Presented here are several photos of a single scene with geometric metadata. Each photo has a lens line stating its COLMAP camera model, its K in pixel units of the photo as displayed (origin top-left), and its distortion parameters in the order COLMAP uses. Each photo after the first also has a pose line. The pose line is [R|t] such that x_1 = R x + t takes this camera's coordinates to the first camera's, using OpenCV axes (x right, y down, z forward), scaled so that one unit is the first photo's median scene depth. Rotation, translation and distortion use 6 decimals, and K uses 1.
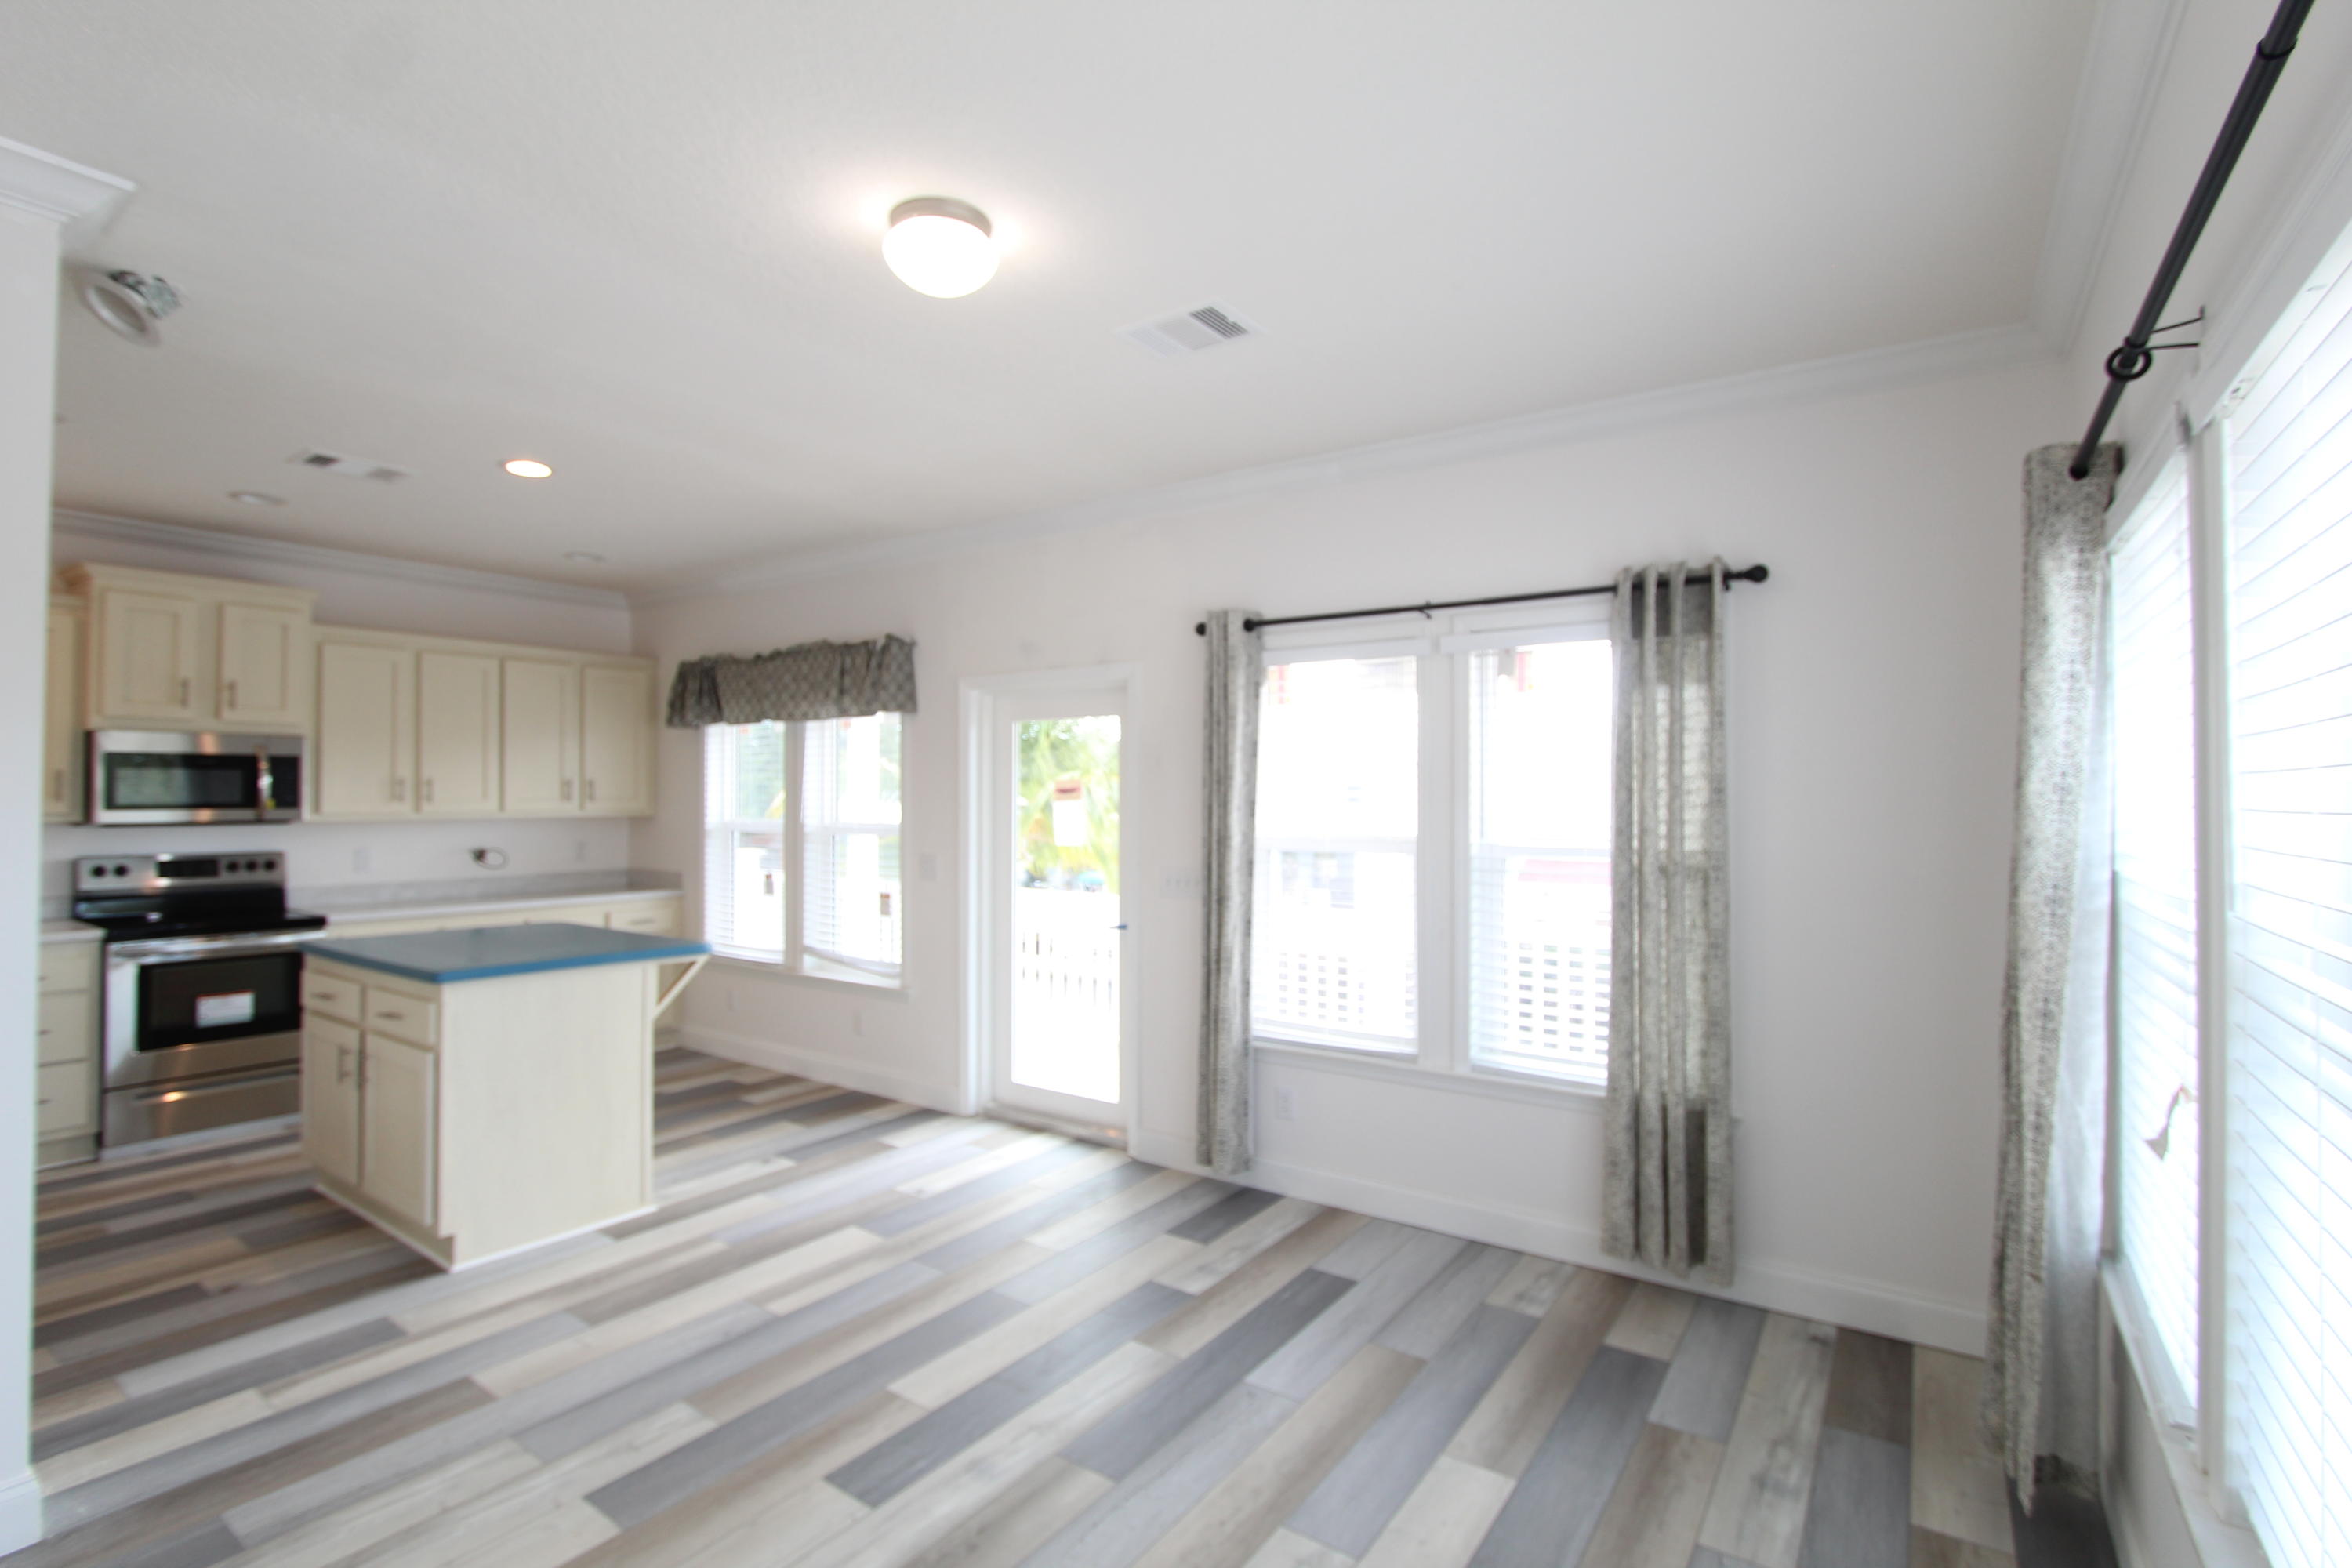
lens RADIAL K [[1080.1, 0, 1166.6], [0, 1080.1, 776.5], [0, 0, 1]] dist [-0.021078, 0.003560]
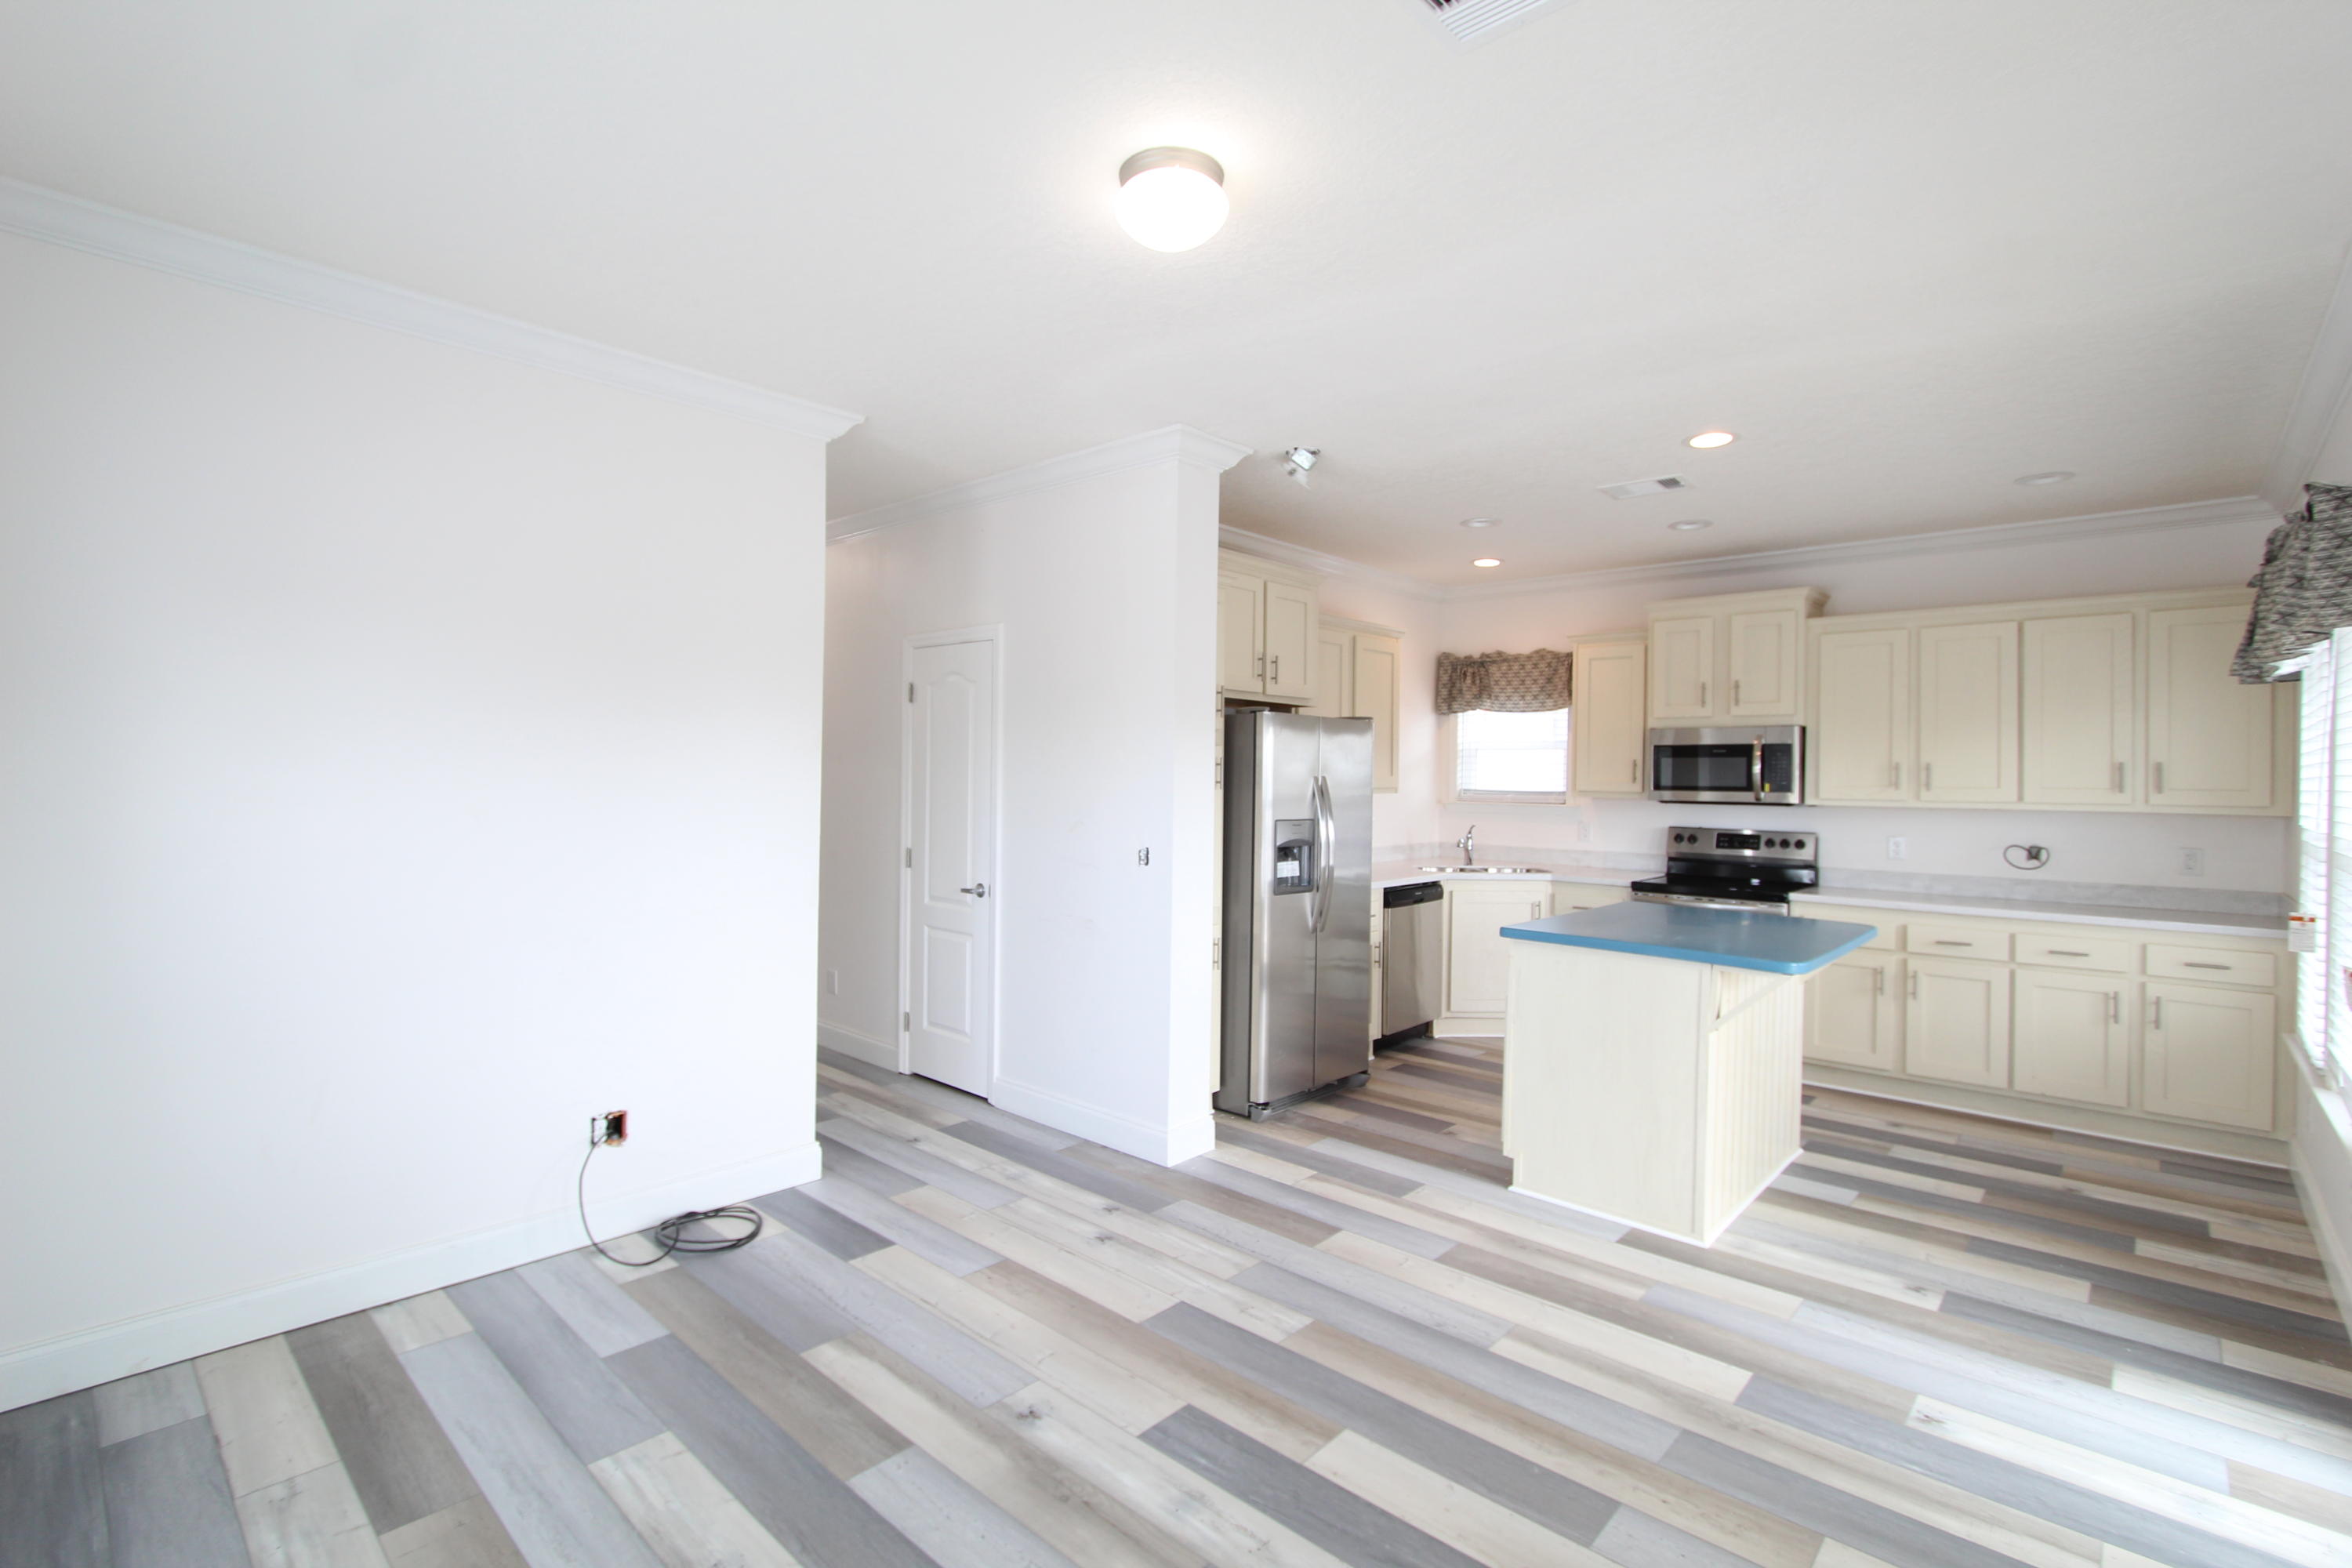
lens RADIAL K [[1080.1, 0, 1168.4], [0, 1080.1, 778.2], [0, 0, 1]] dist [-0.021078, 0.003560]
pose [[-0.131149, 0.000050, -0.991363, 0.363132], [0.003603, 0.999993, -0.000427, 0.014463], [0.991356, -0.003627, -0.131149, 0.546590]]
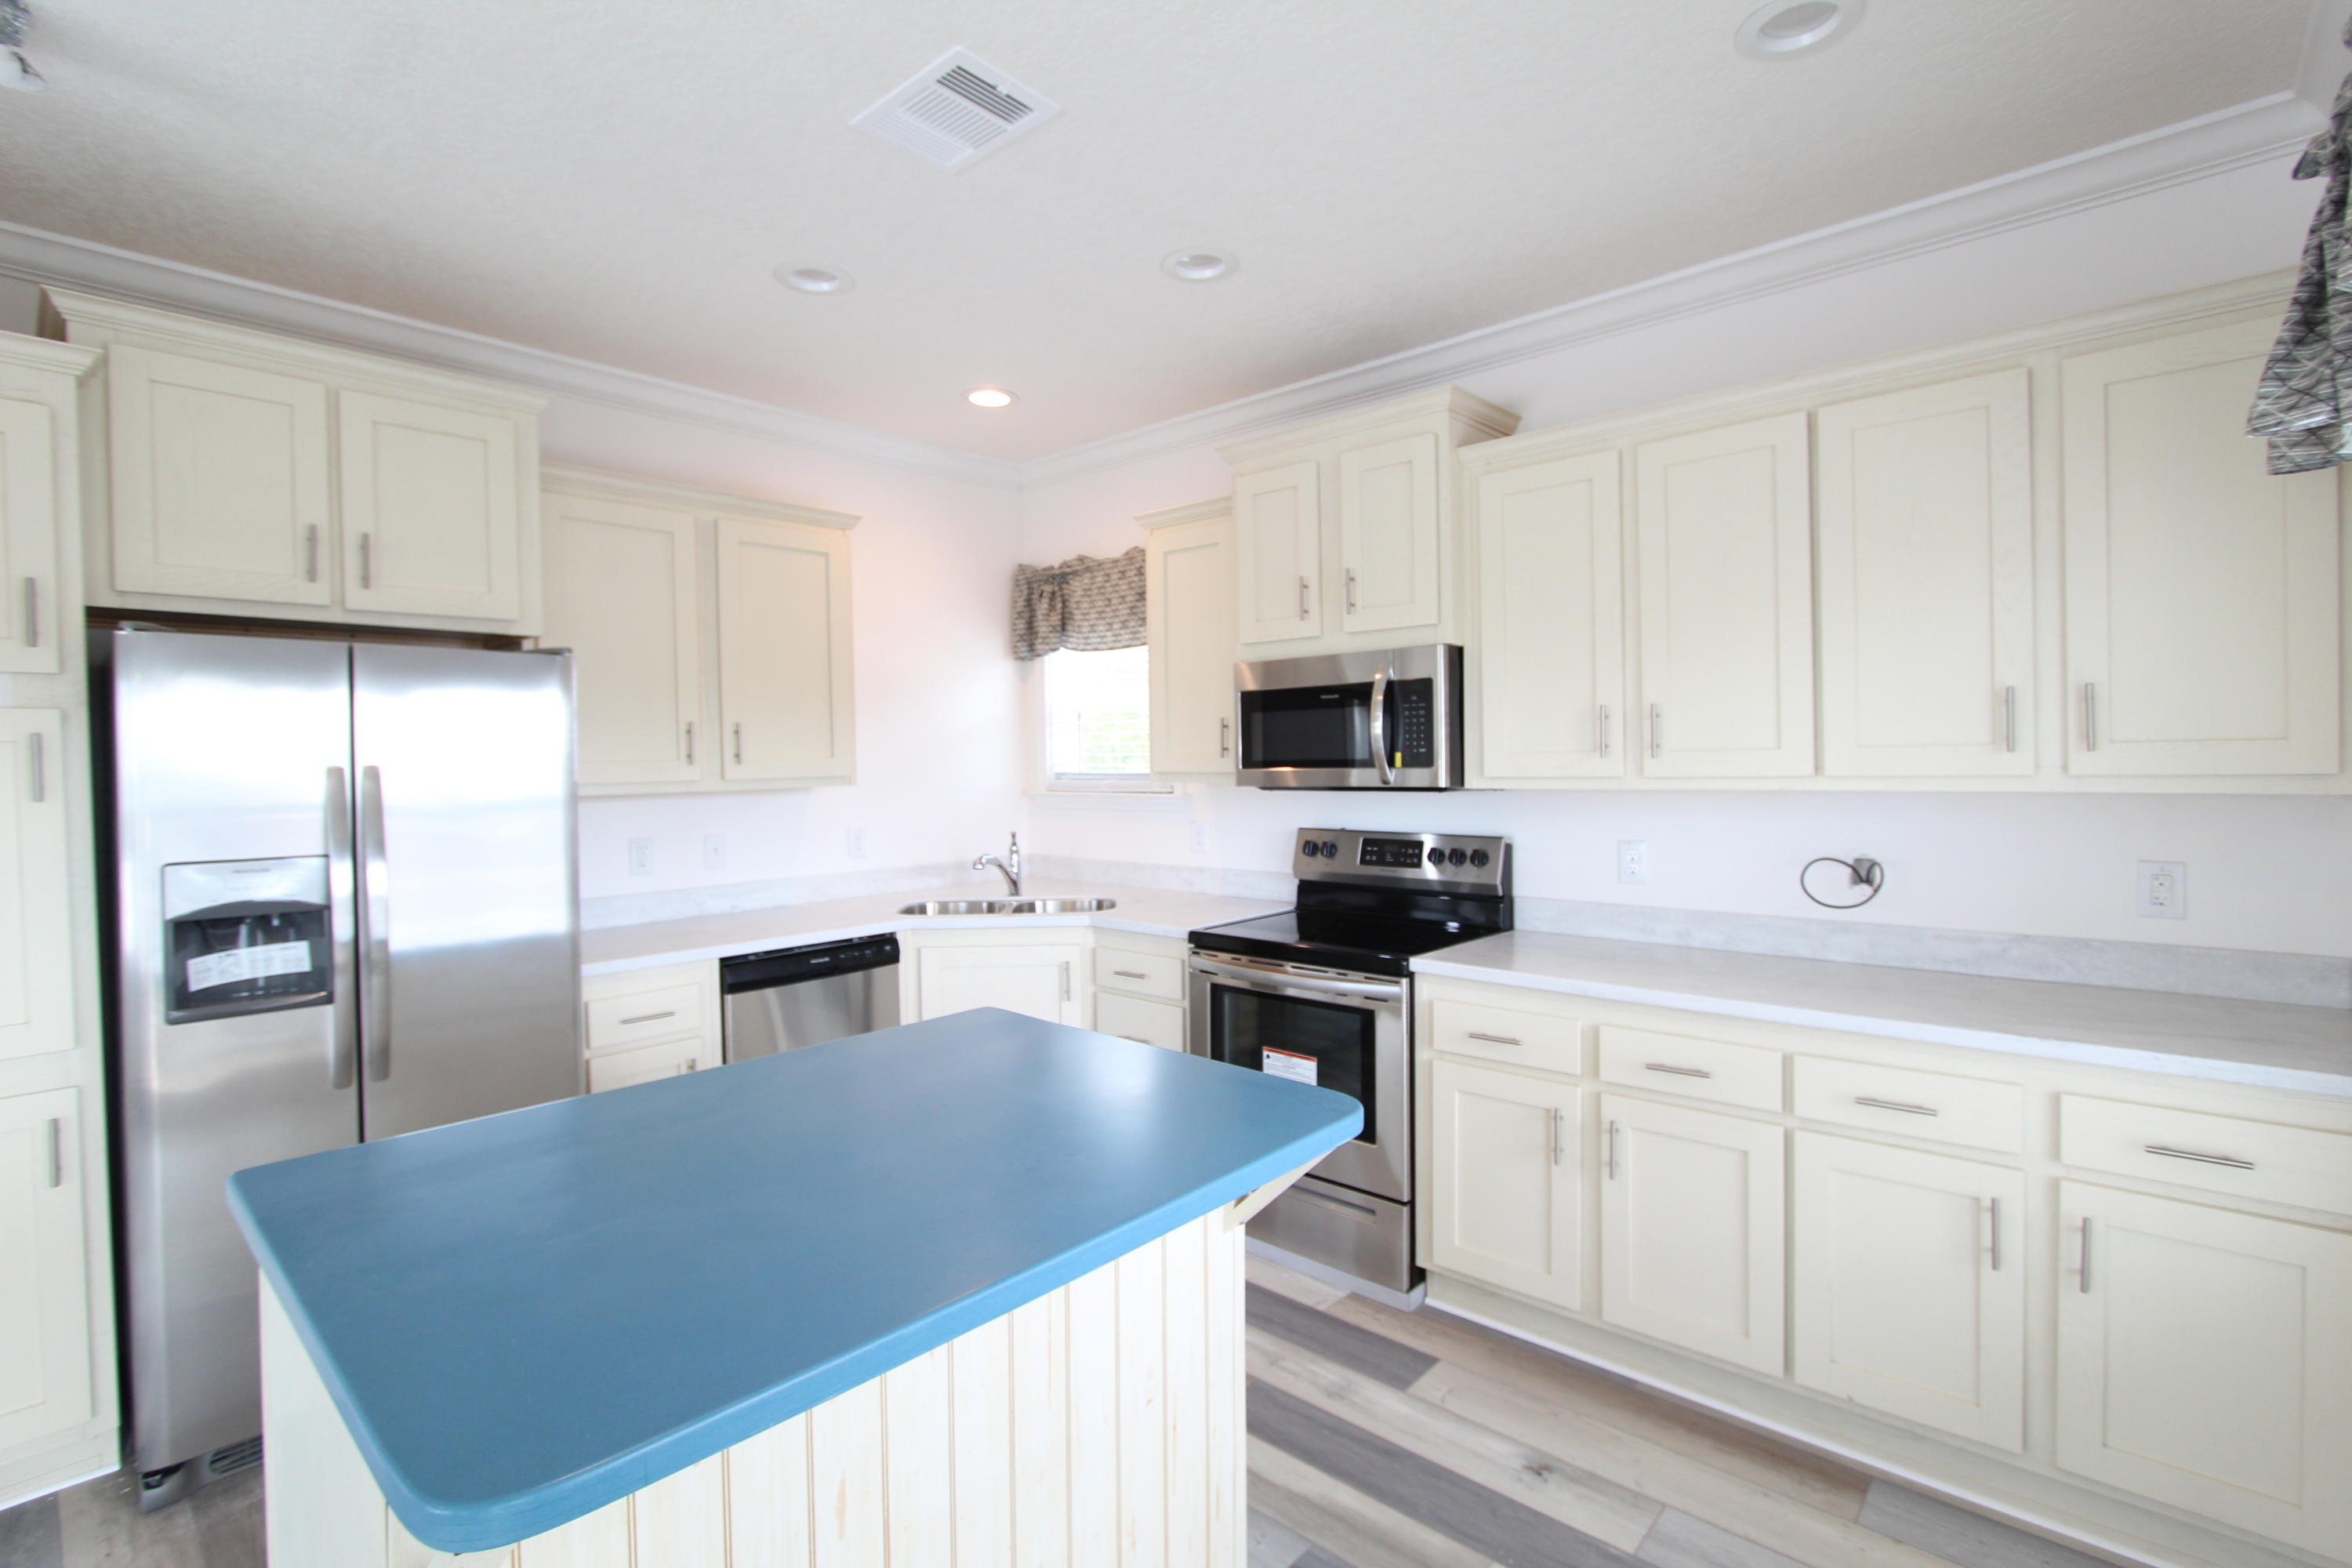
lens RADIAL K [[1080.1, 0, 1166.7], [0, 1080.1, 777.8], [0, 0, 1]] dist [-0.021078, 0.003560]
pose [[-0.123619, 0.020837, -0.992111, -0.214113], [0.033427, 0.999300, 0.016823, 0.021898], [0.991767, -0.031084, -0.124229, 0.977977]]
